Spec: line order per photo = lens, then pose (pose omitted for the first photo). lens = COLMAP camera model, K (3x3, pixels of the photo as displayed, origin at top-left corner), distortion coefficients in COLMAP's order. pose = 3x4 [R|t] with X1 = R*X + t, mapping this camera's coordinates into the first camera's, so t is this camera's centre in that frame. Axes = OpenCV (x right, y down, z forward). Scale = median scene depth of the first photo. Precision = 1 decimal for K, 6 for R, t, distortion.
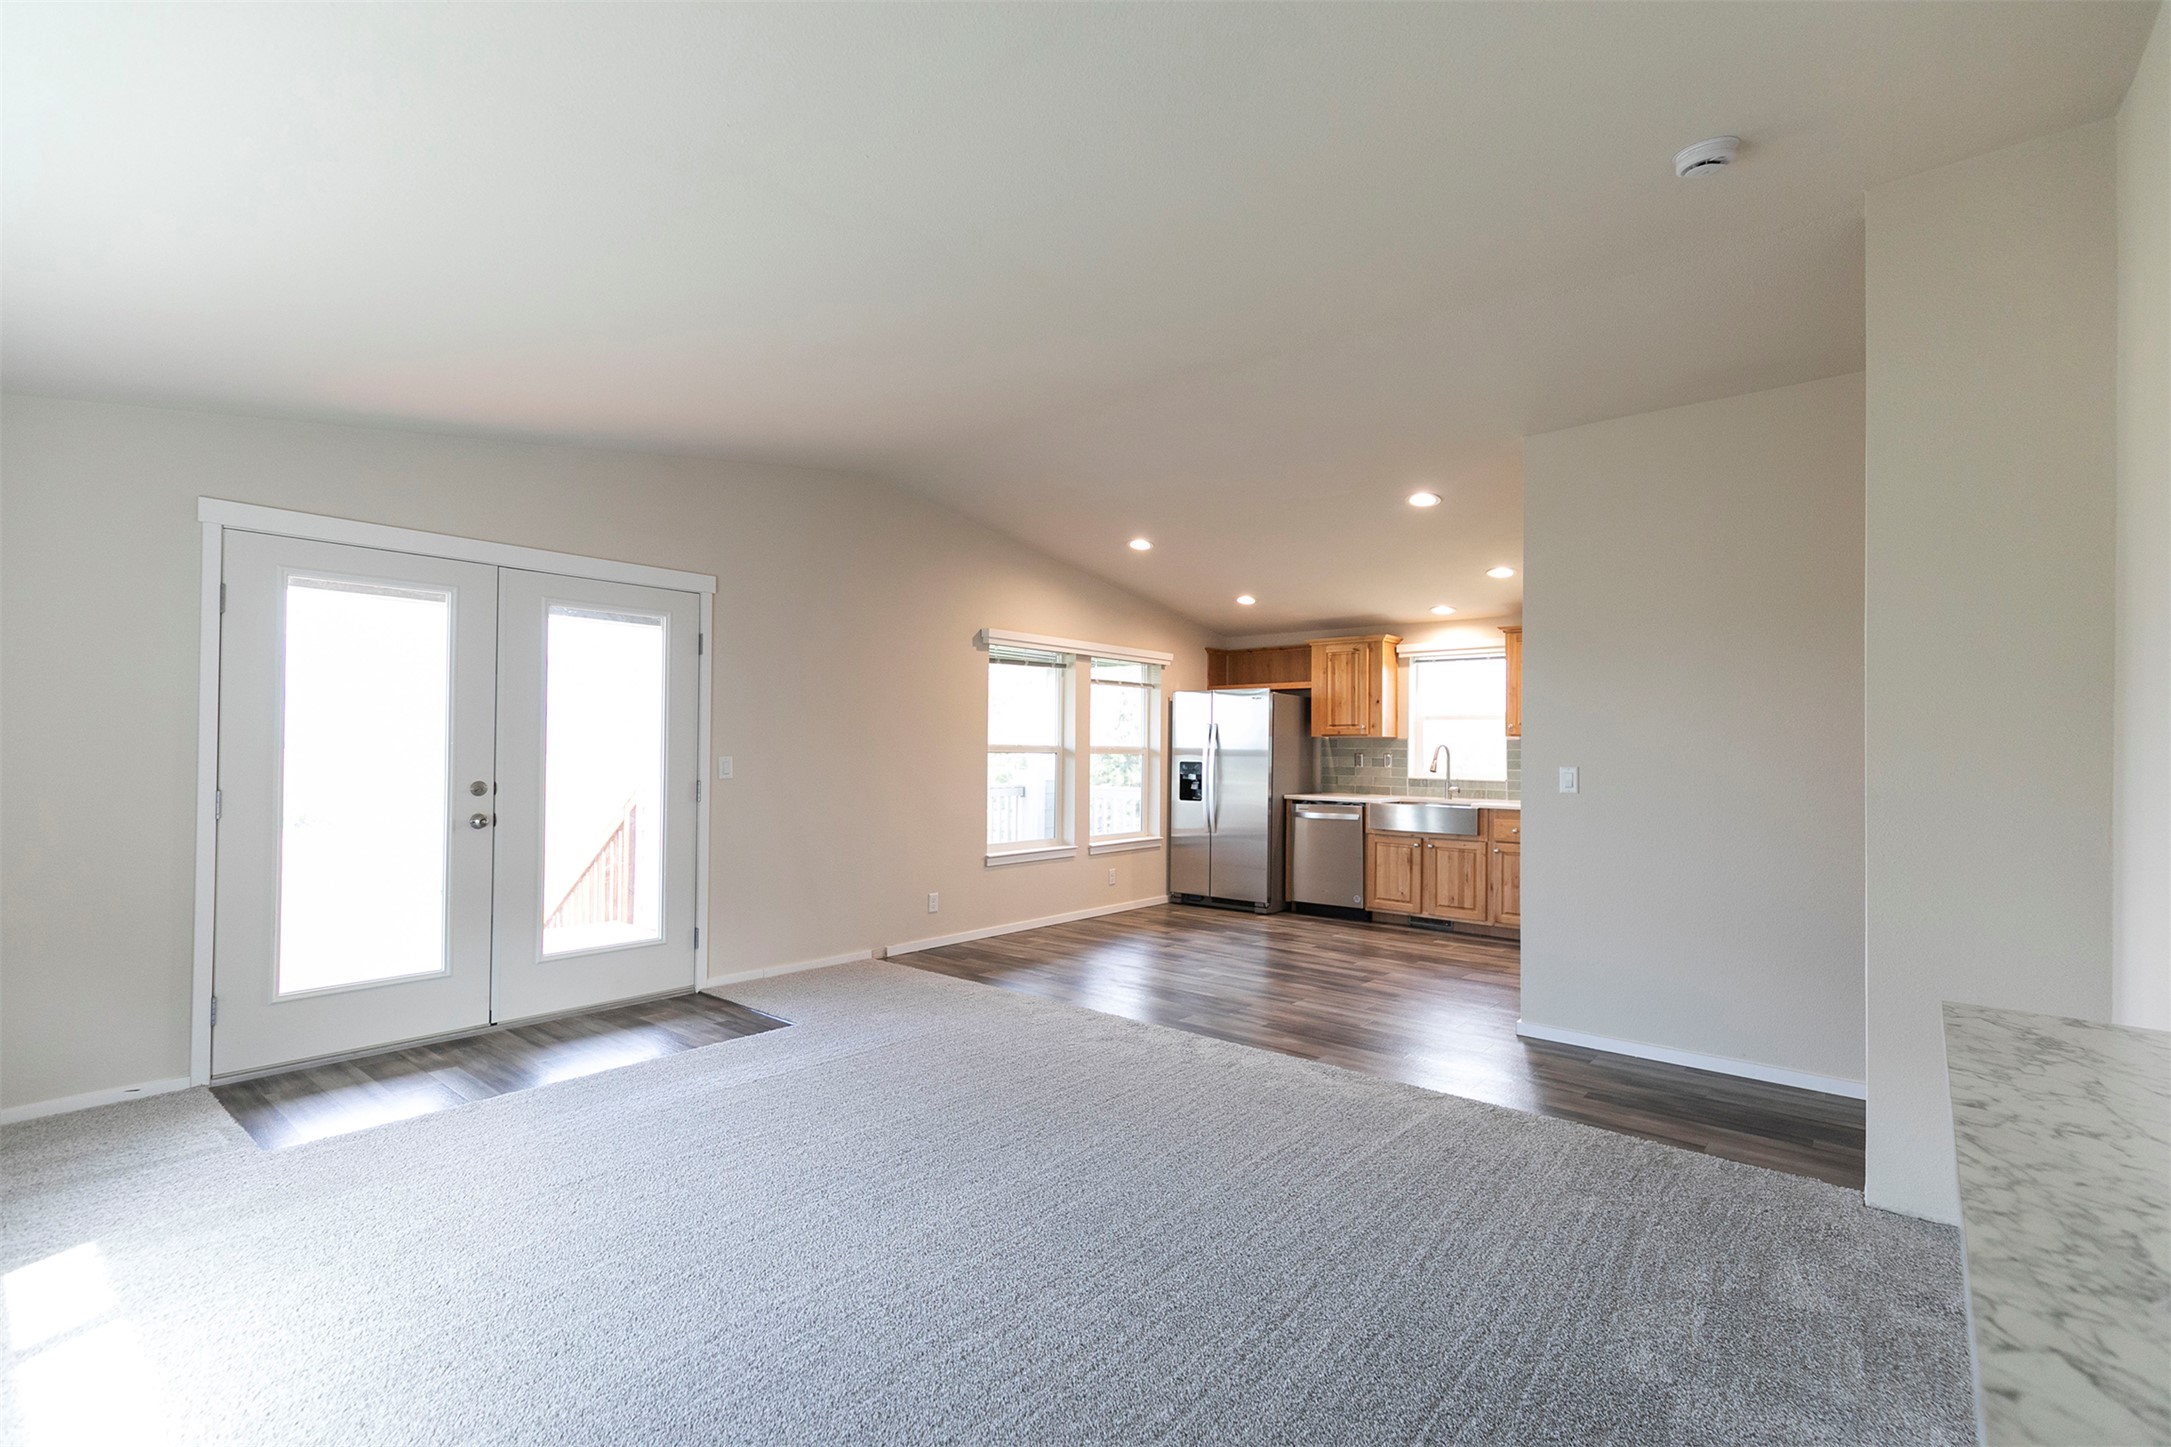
lens RADIAL K [[977.9, 0, 1088.5], [0, 977.9, 737.3], [0, 0, 1]] dist [0.012246, -0.002579]
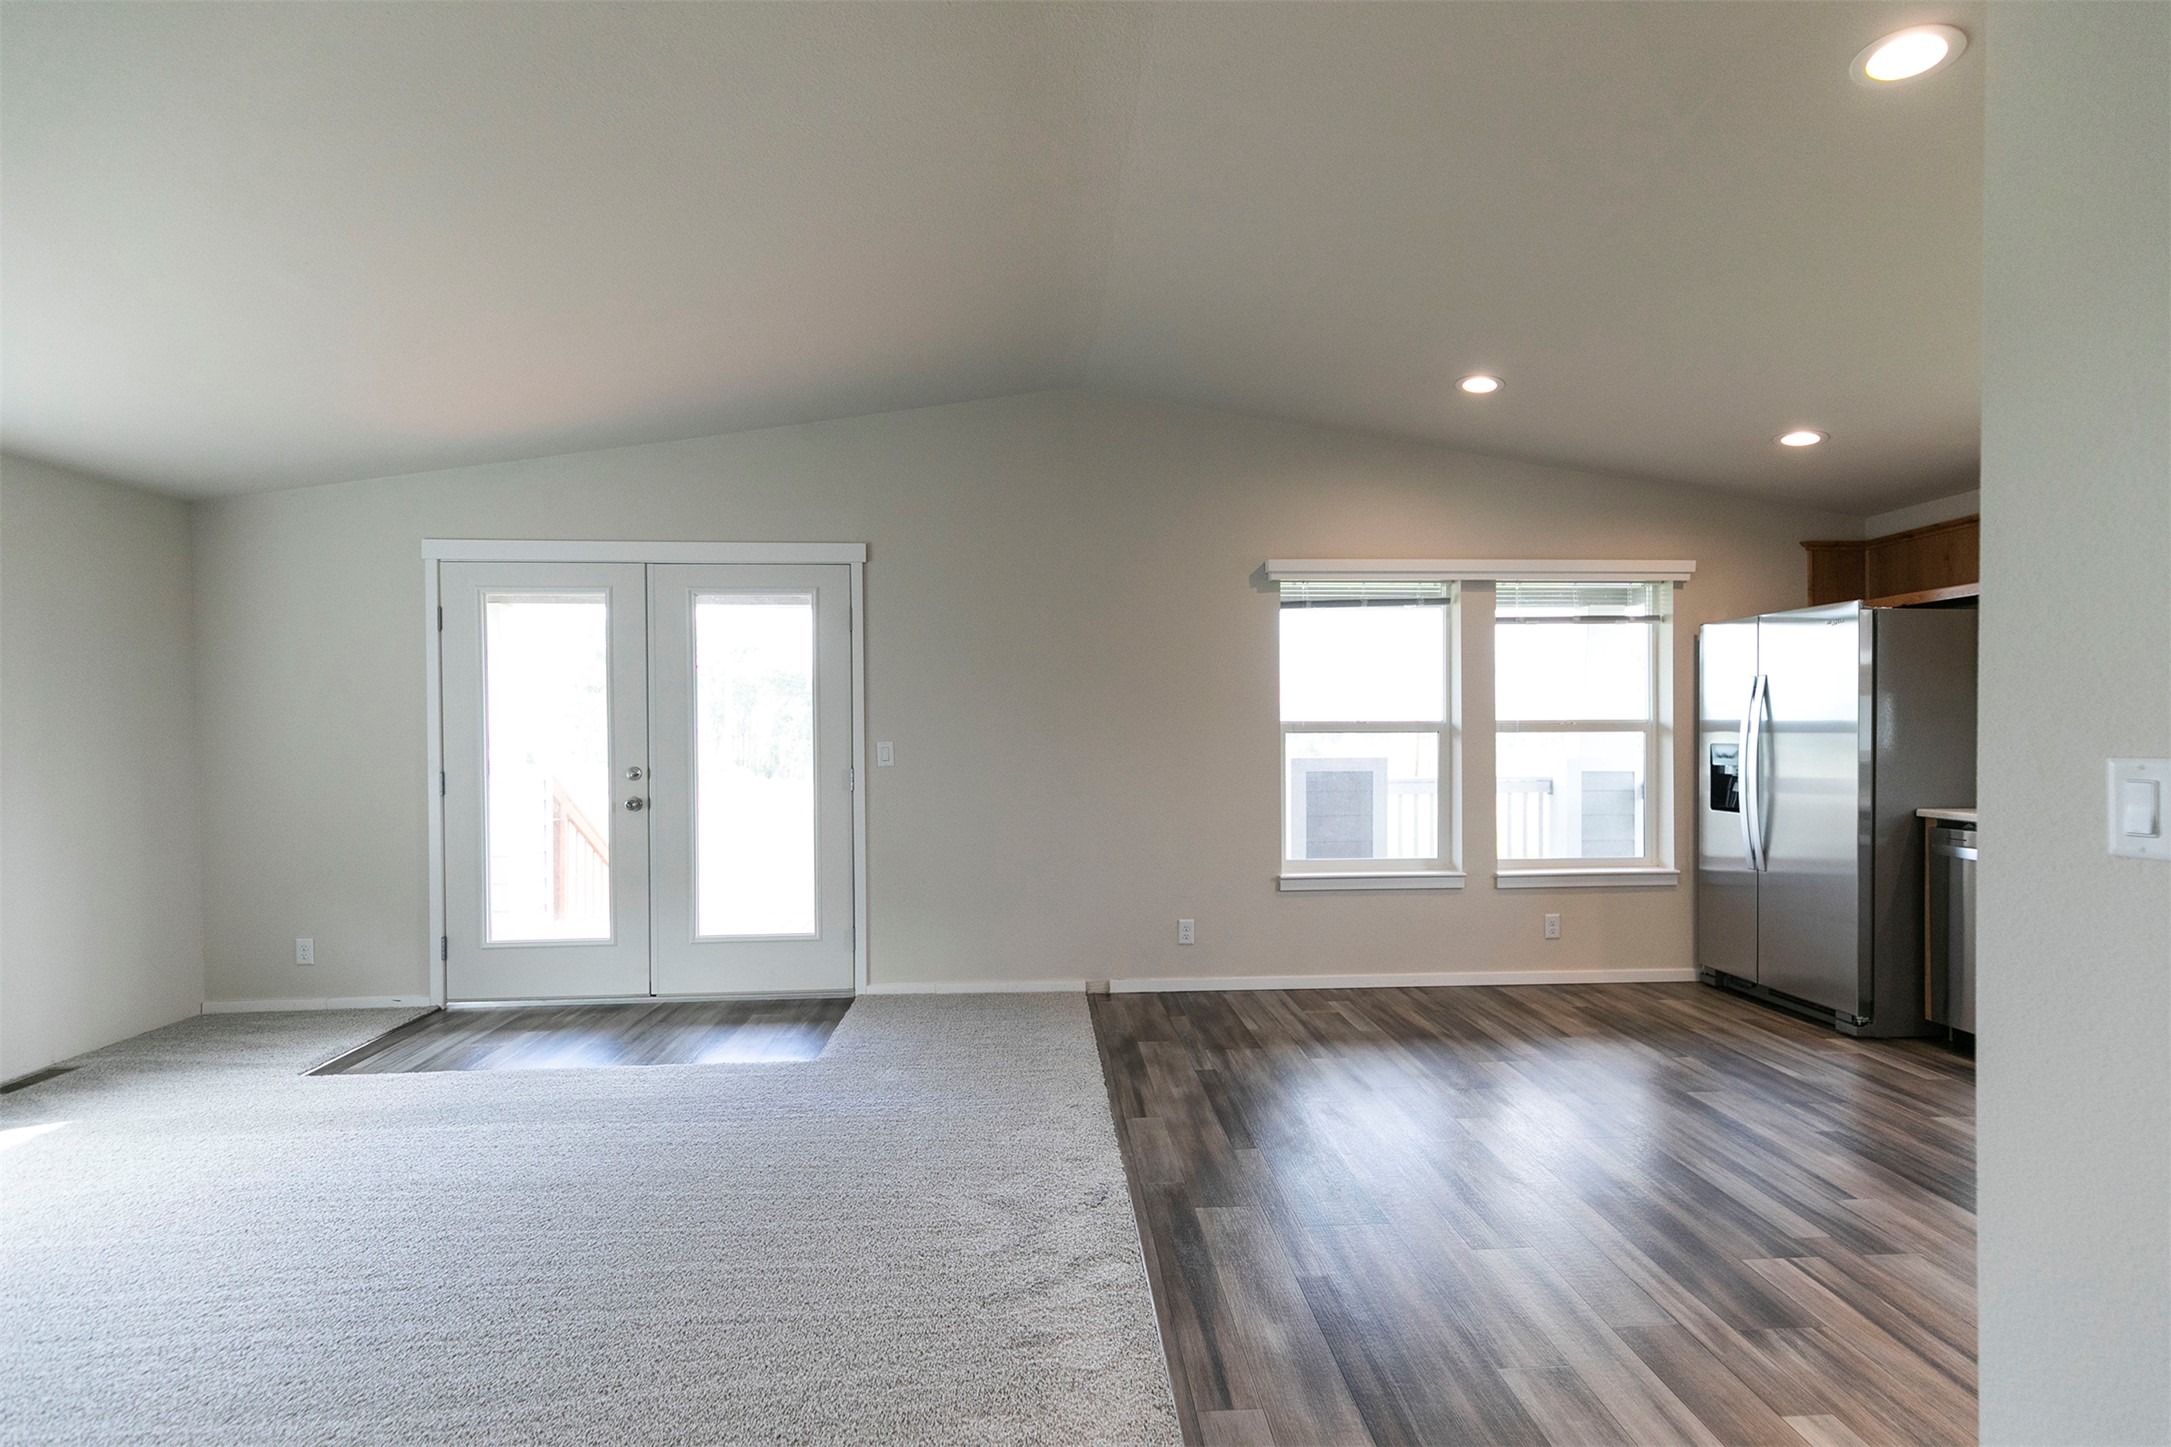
lens RADIAL K [[977.9, 0, 1092.6], [0, 977.9, 735.8], [0, 0, 1]] dist [0.012246, -0.002579]
pose [[0.691409, -0.010716, -0.722384, 0.285365], [0.022715, 0.999718, 0.006911, 0.008541], [0.722106, -0.021187, 0.691458, 0.357256]]
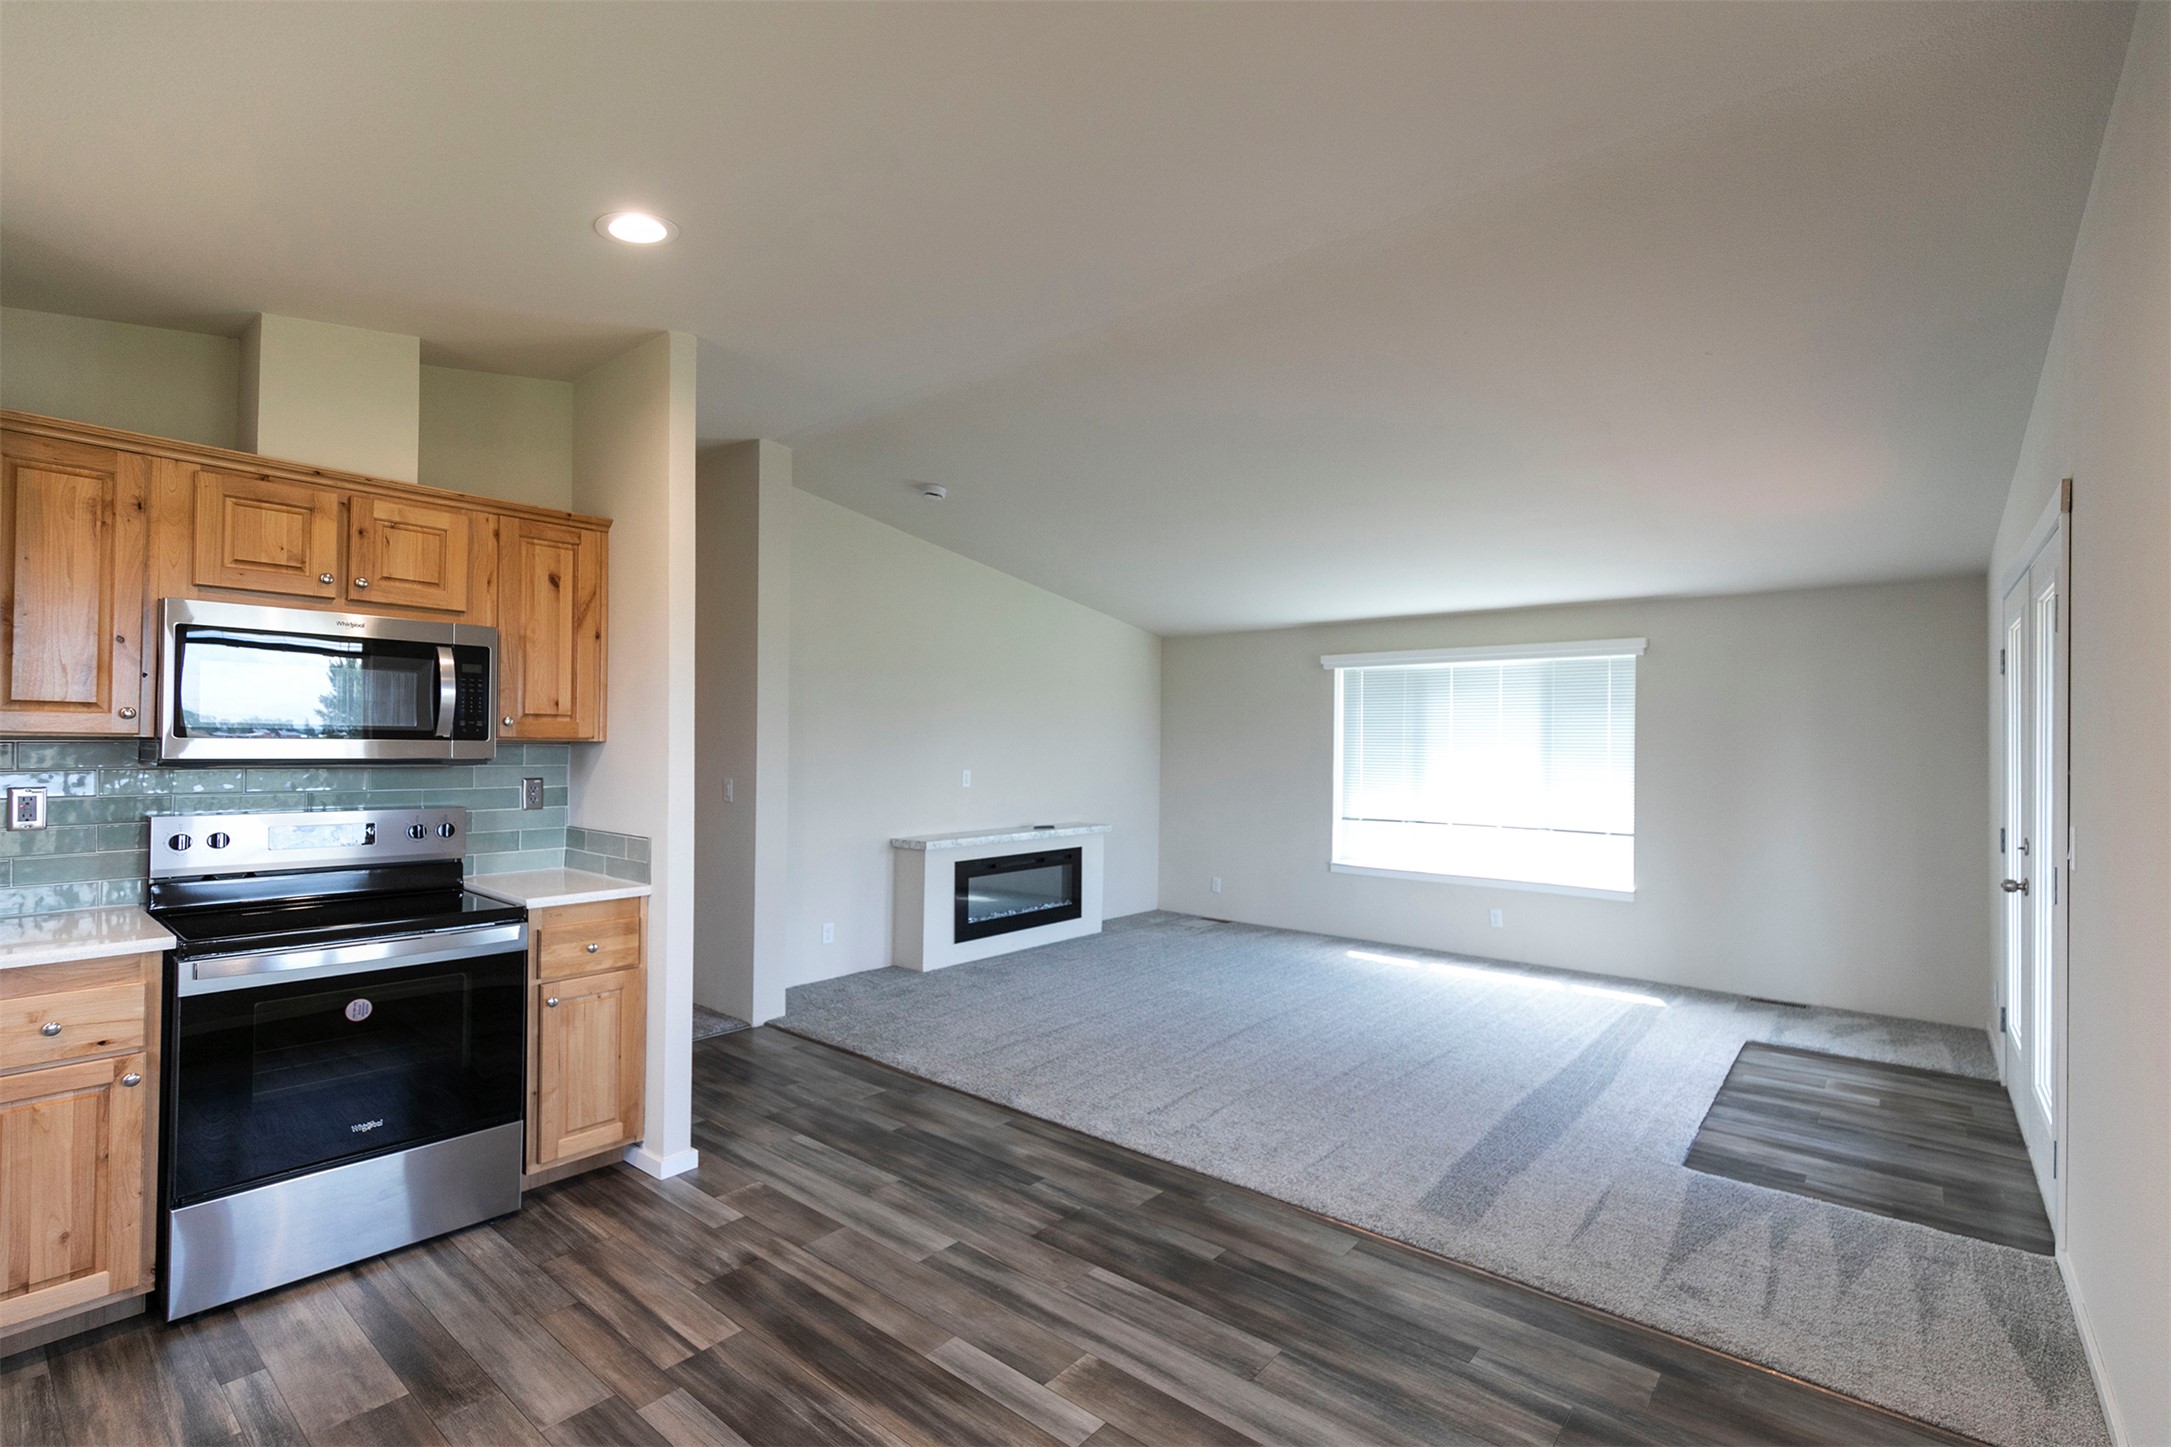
lens RADIAL K [[977.9, 0, 1094.2], [0, 977.9, 735.2], [0, 0, 1]] dist [0.012246, -0.002579]
pose [[-0.999692, -0.021610, -0.012180, 0.095287], [-0.021369, 0.999581, -0.019534, -0.004661], [0.012597, -0.019268, -0.999735, 1.040155]]
